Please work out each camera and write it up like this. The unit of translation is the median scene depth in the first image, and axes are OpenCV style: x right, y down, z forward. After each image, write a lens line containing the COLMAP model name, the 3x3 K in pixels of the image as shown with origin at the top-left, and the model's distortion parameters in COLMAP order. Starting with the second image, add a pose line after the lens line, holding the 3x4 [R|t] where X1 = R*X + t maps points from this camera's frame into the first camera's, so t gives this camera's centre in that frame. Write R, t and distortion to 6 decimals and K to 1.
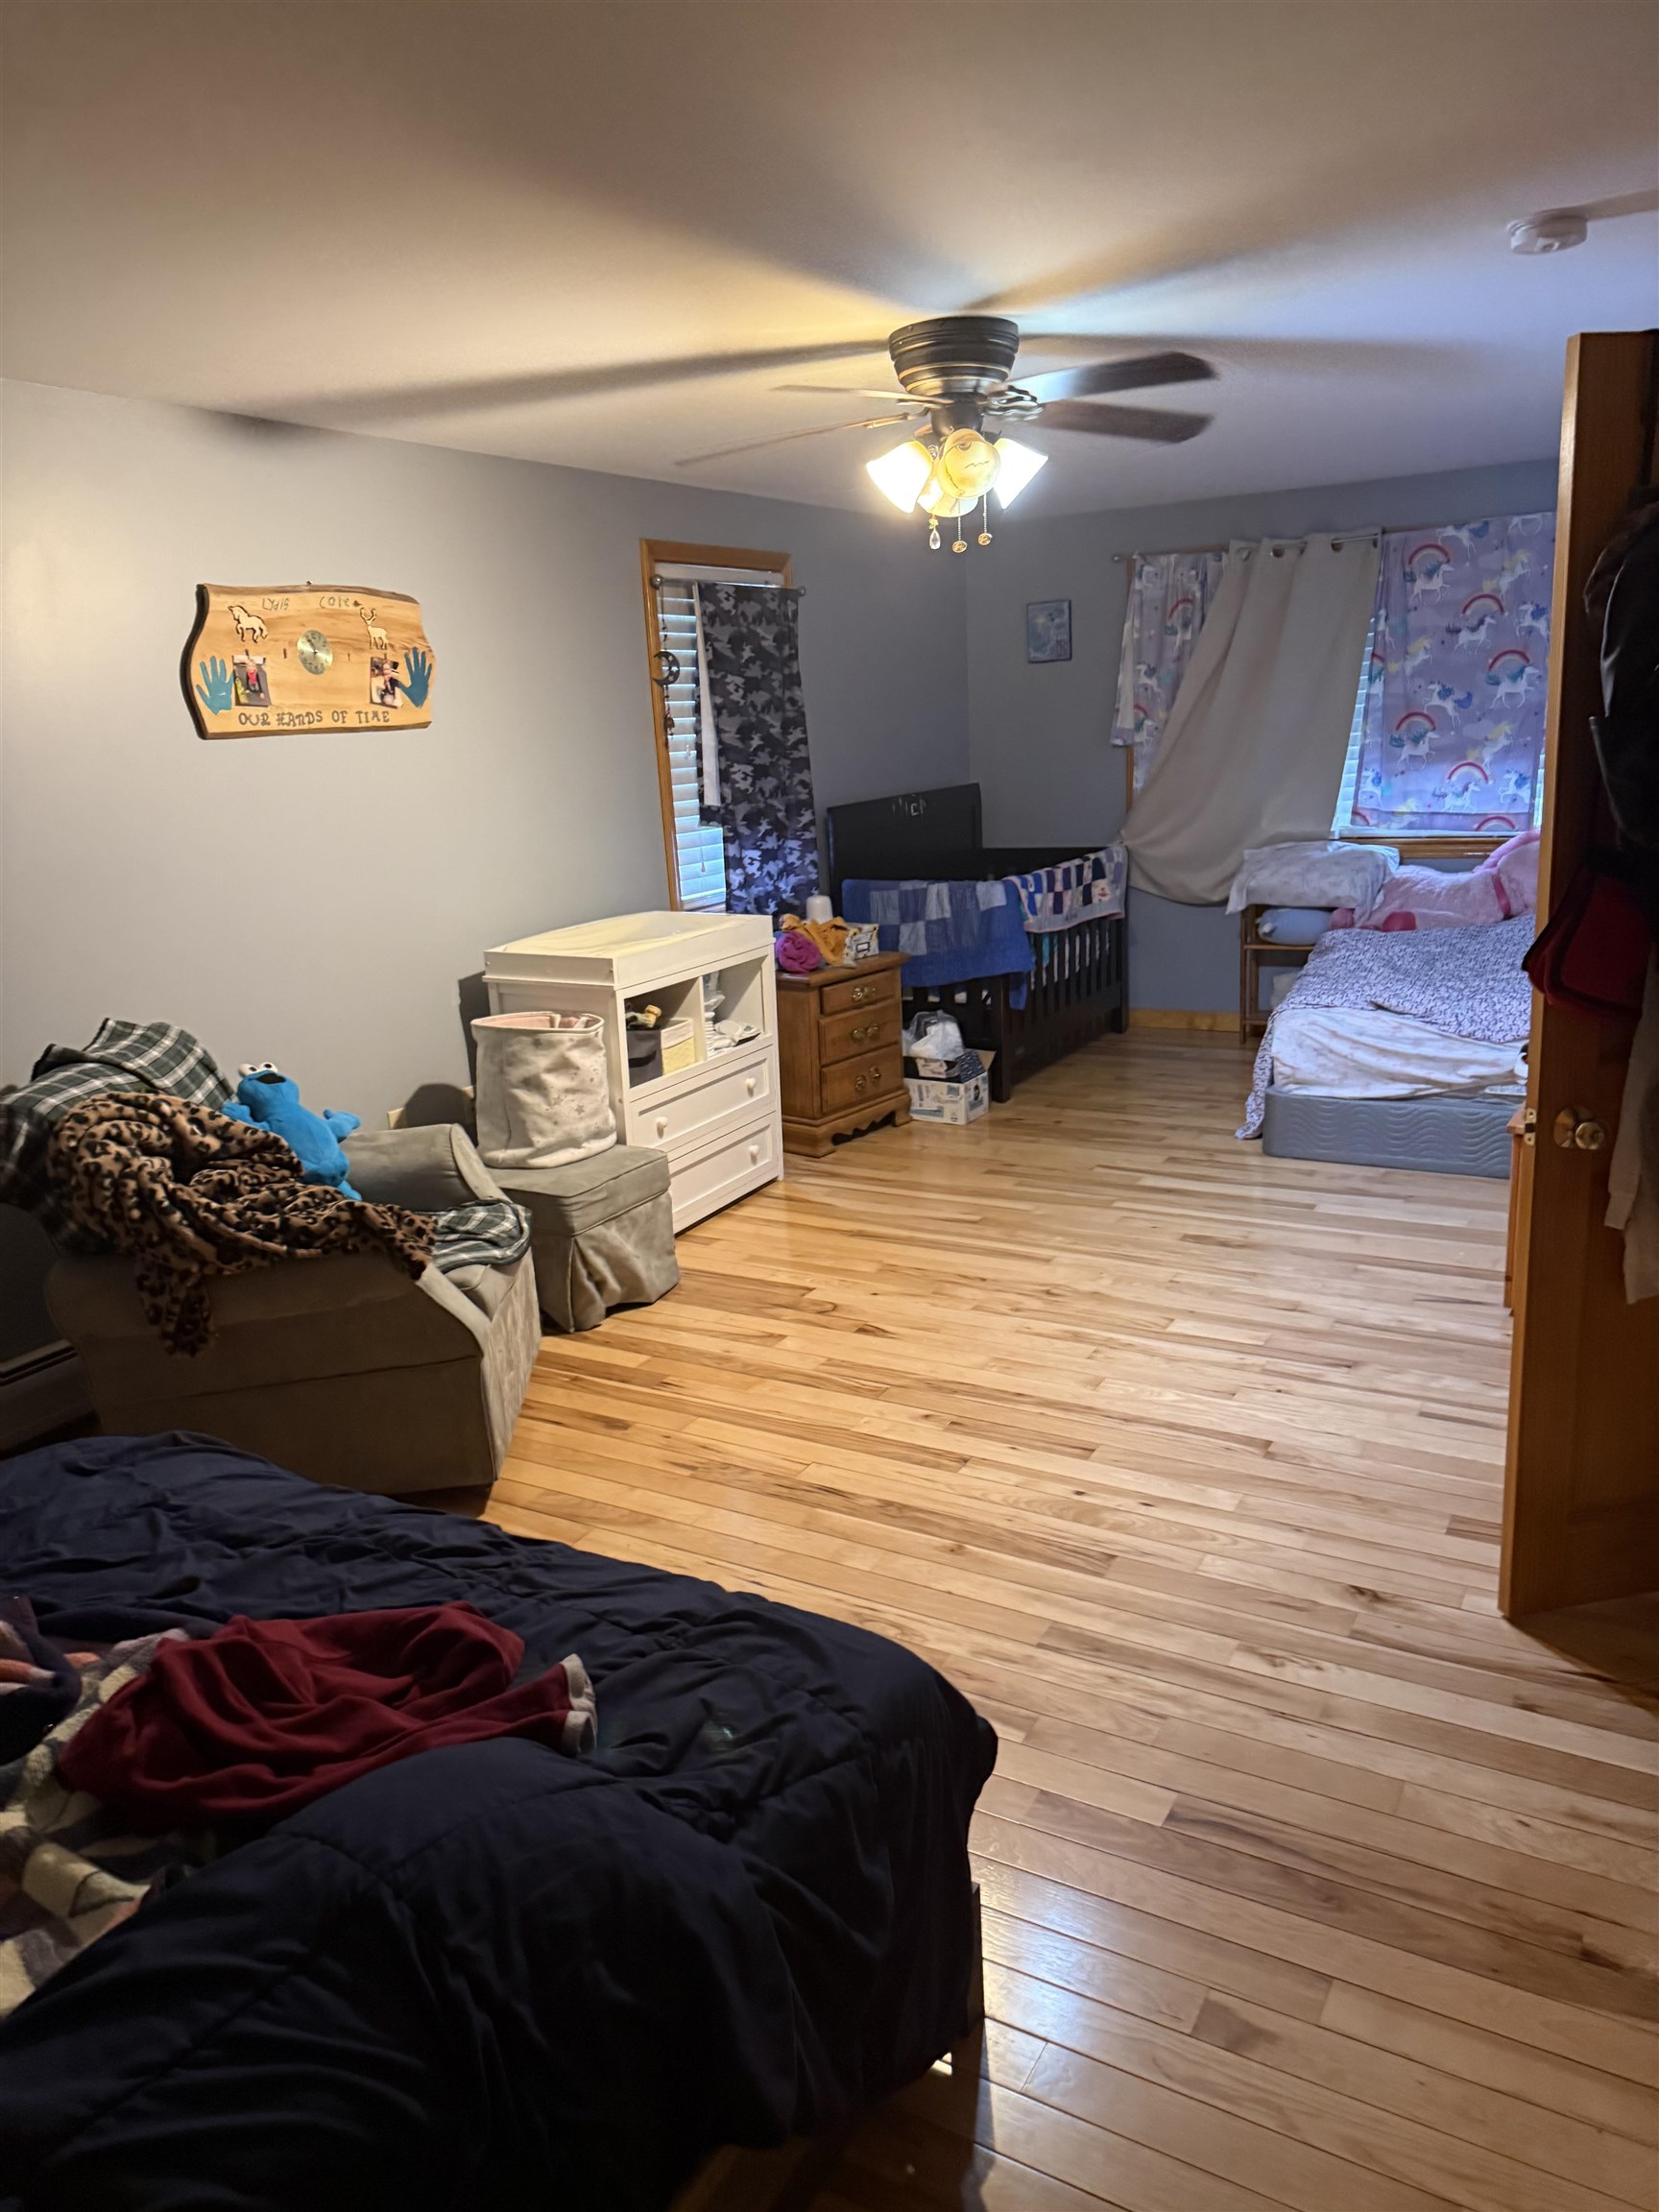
lens RADIAL K [[1549.1, 0, 833.1], [0, 1549.1, 1114.2], [0, 0, 1]] dist [0.078797, -0.099163]
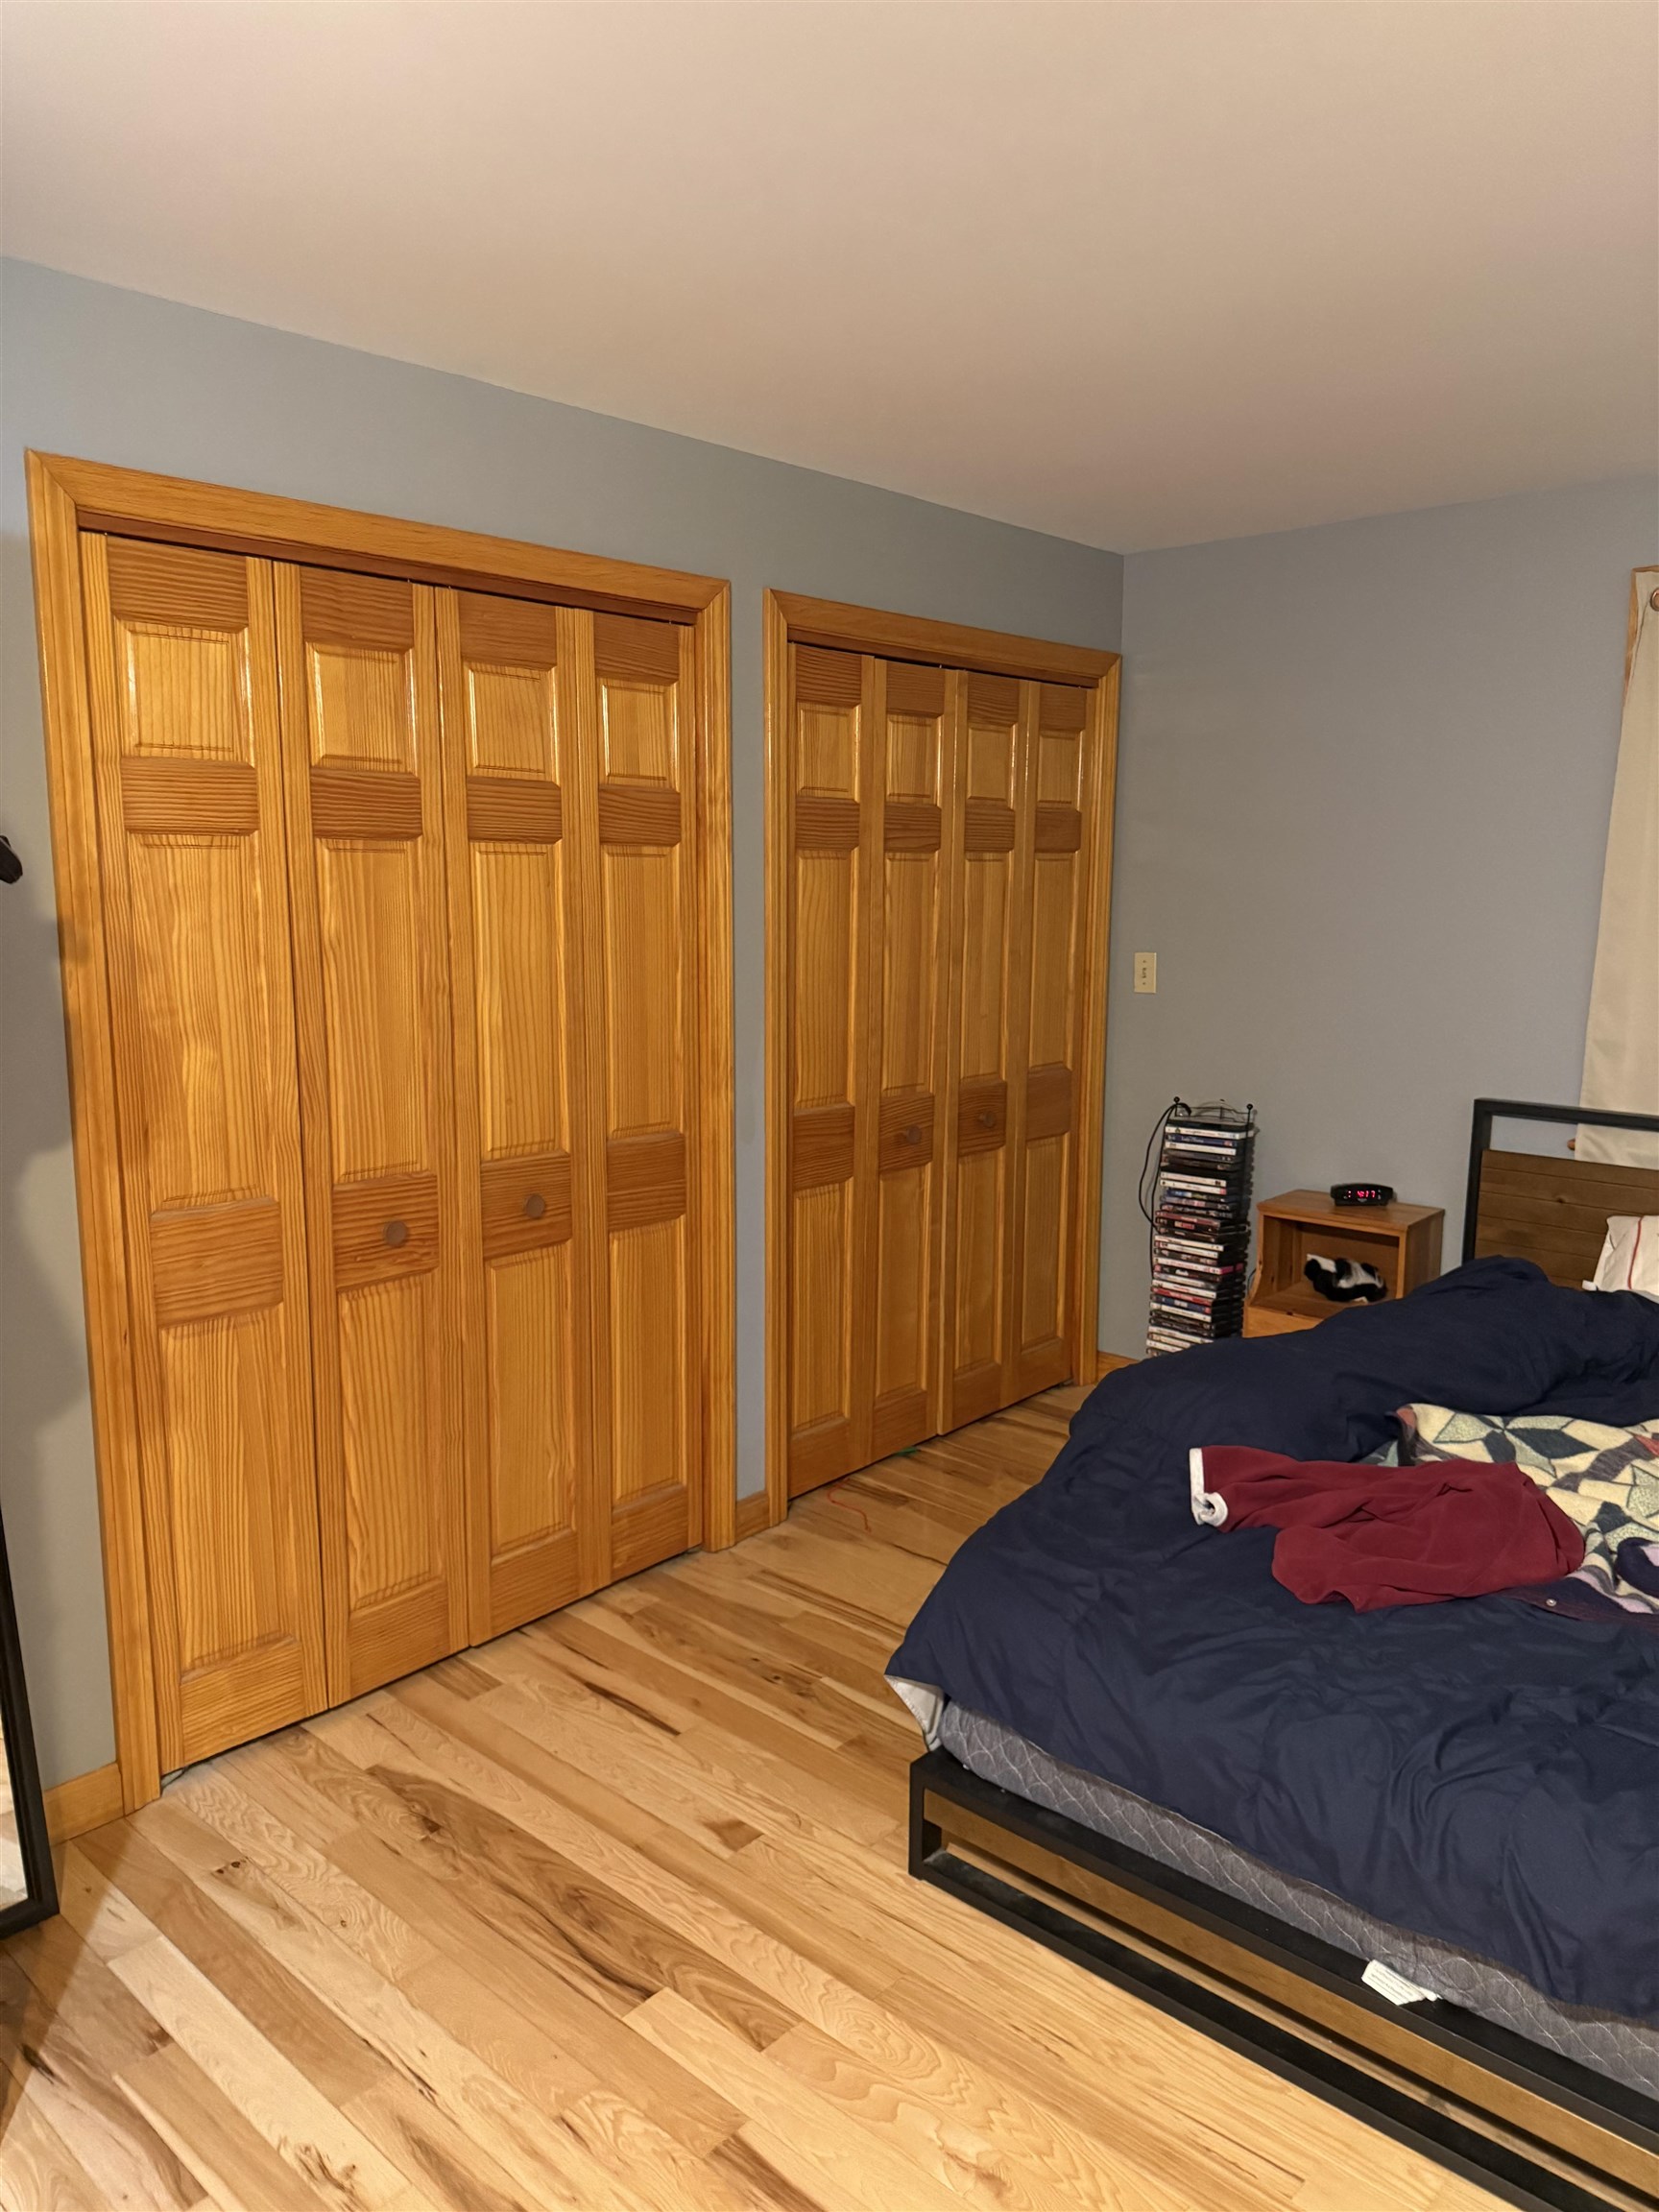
lens RADIAL K [[1549.1, 0, 833.1], [0, 1549.1, 1114.2], [0, 0, 1]] dist [0.078797, -0.099163]
pose [[-0.973517, 0.019690, 0.227766, -0.071301], [0.106894, 0.919876, 0.377362, -0.227940], [-0.202087, 0.391715, -0.897619, 0.940377]]
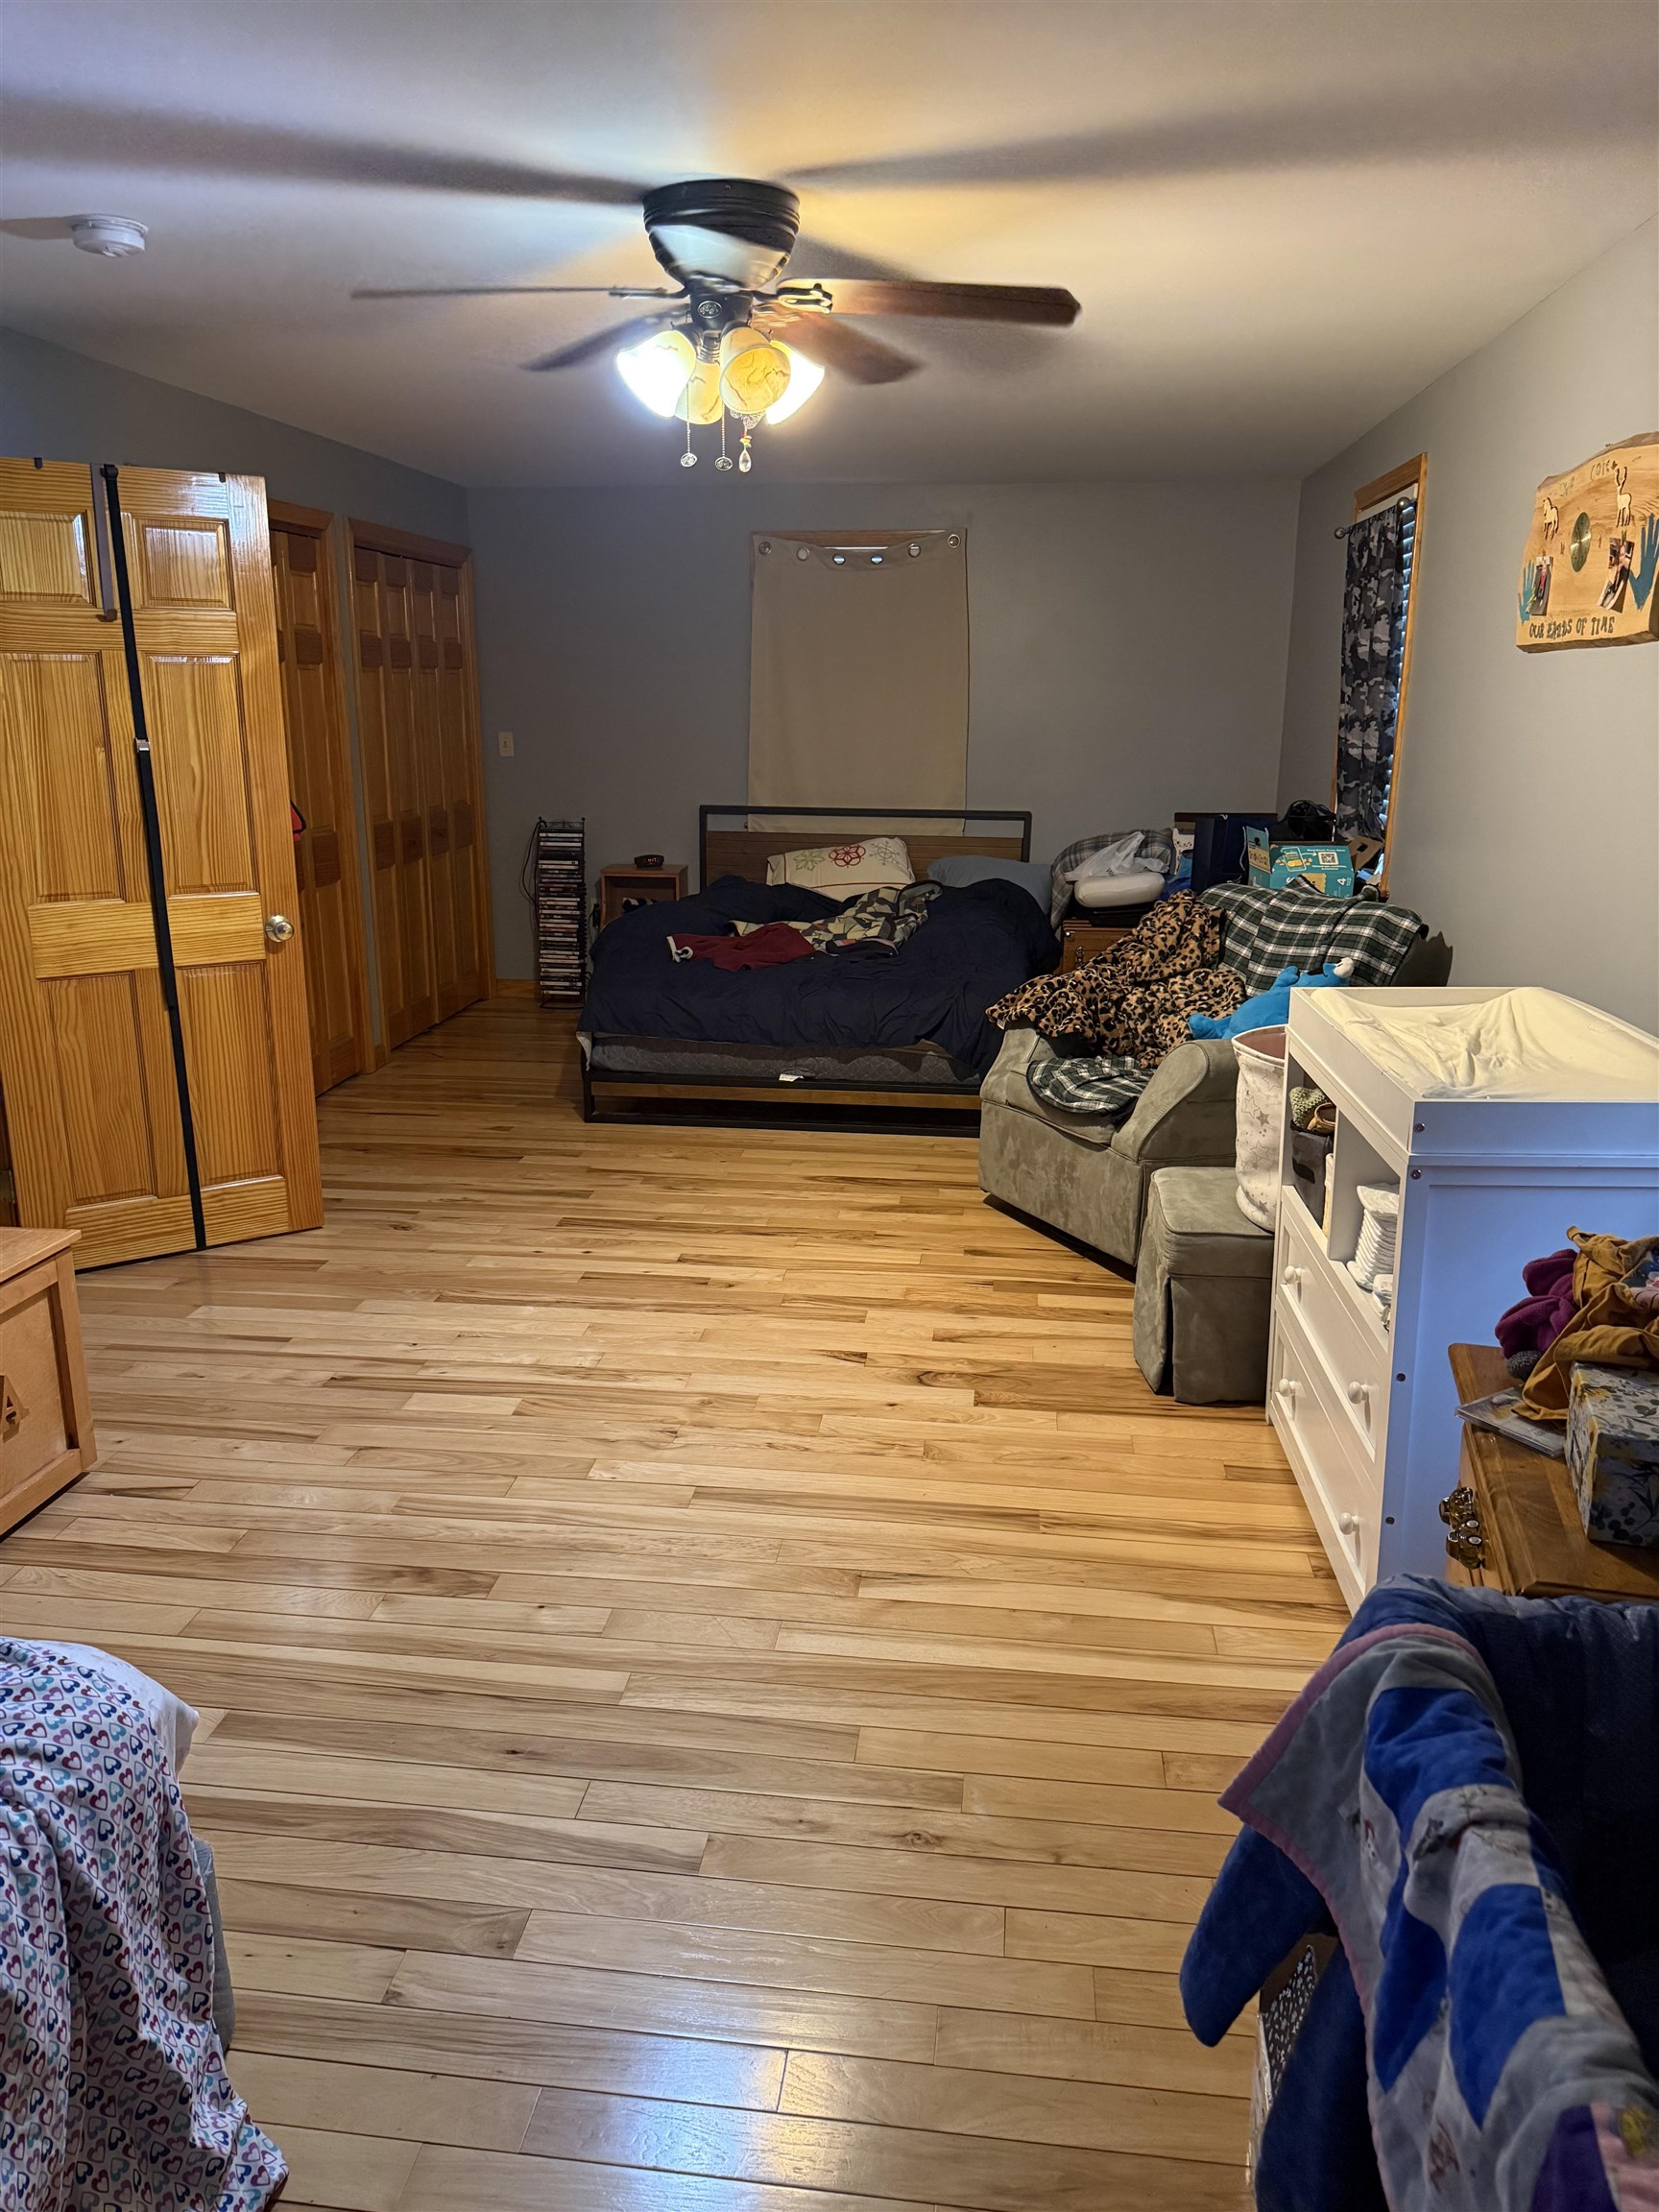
lens RADIAL K [[1526.6, 0, 822.1], [0, 1526.6, 1112.4], [0, 0, 1]] dist [0.067054, -0.095014]
pose [[-0.922470, 0.150933, -0.355343, 0.346087], [-0.049858, 0.866132, 0.497322, -0.437655], [0.382837, 0.476481, -0.791455, 1.695771]]
